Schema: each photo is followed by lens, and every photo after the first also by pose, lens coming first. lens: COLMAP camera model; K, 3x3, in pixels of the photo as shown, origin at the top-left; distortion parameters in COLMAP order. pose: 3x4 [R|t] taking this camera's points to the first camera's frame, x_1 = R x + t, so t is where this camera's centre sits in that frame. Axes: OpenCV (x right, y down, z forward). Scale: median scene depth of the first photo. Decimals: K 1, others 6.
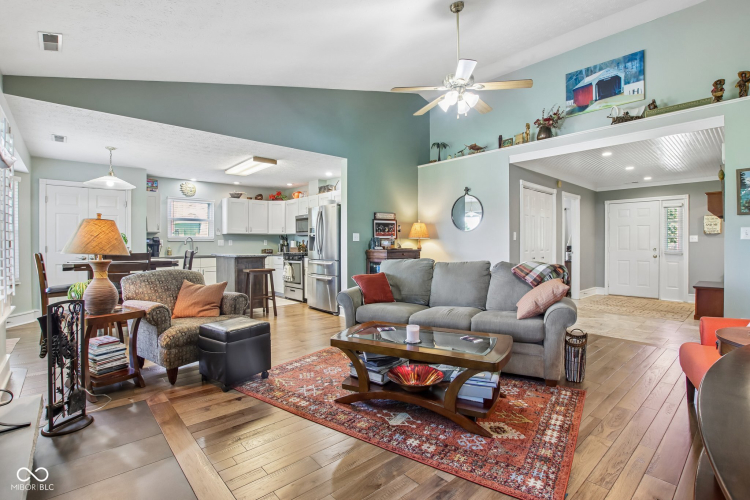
lens RADIAL K [[353.4, 0, 390.2], [0, 353.4, 244.6], [0, 0, 1]] dist [-0.035473, 0.003474]
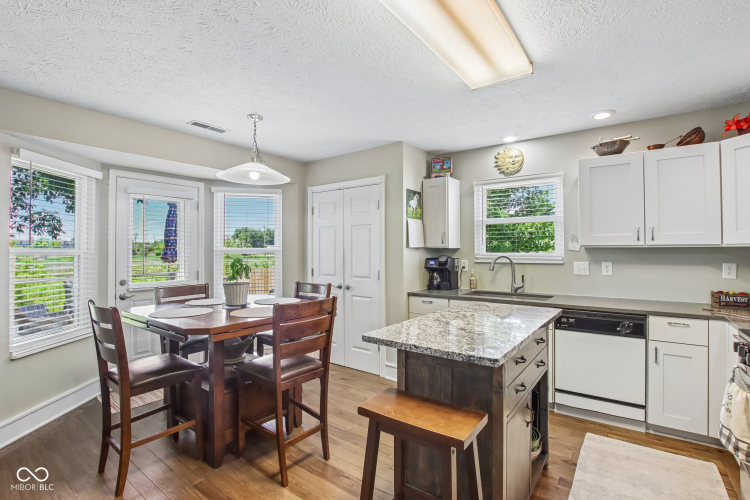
lens RADIAL K [[353.4, 0, 368.7], [0, 353.4, 244.1], [0, 0, 1]] dist [-0.035473, 0.003474]
pose [[0.170738, -0.010823, -0.985257, -0.149324], [0.003259, 0.999940, -0.010420, -0.043183], [0.985311, -0.001432, 0.170763, 0.941480]]
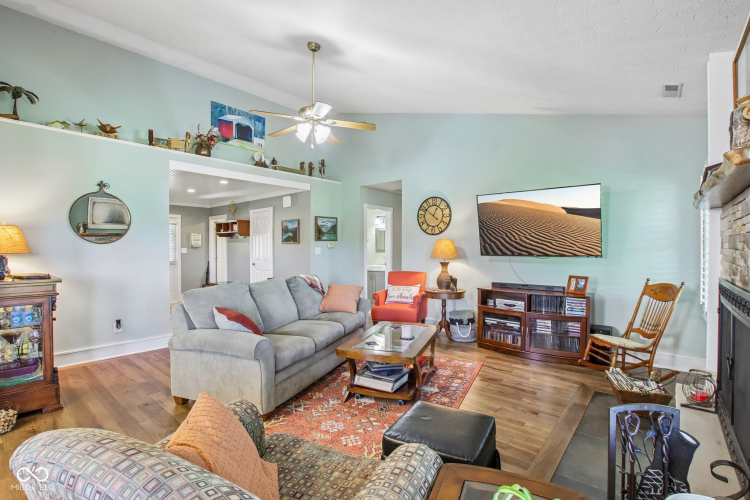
lens RADIAL K [[353.4, 0, 366.4], [0, 353.4, 246.7], [0, 0, 1]] dist [-0.035473, 0.003474]
pose [[-0.107147, 0.005643, 0.994227, -0.571655], [0.003590, 0.999980, -0.005289, -0.028386], [-0.994237, 0.003003, -0.107166, 0.593239]]
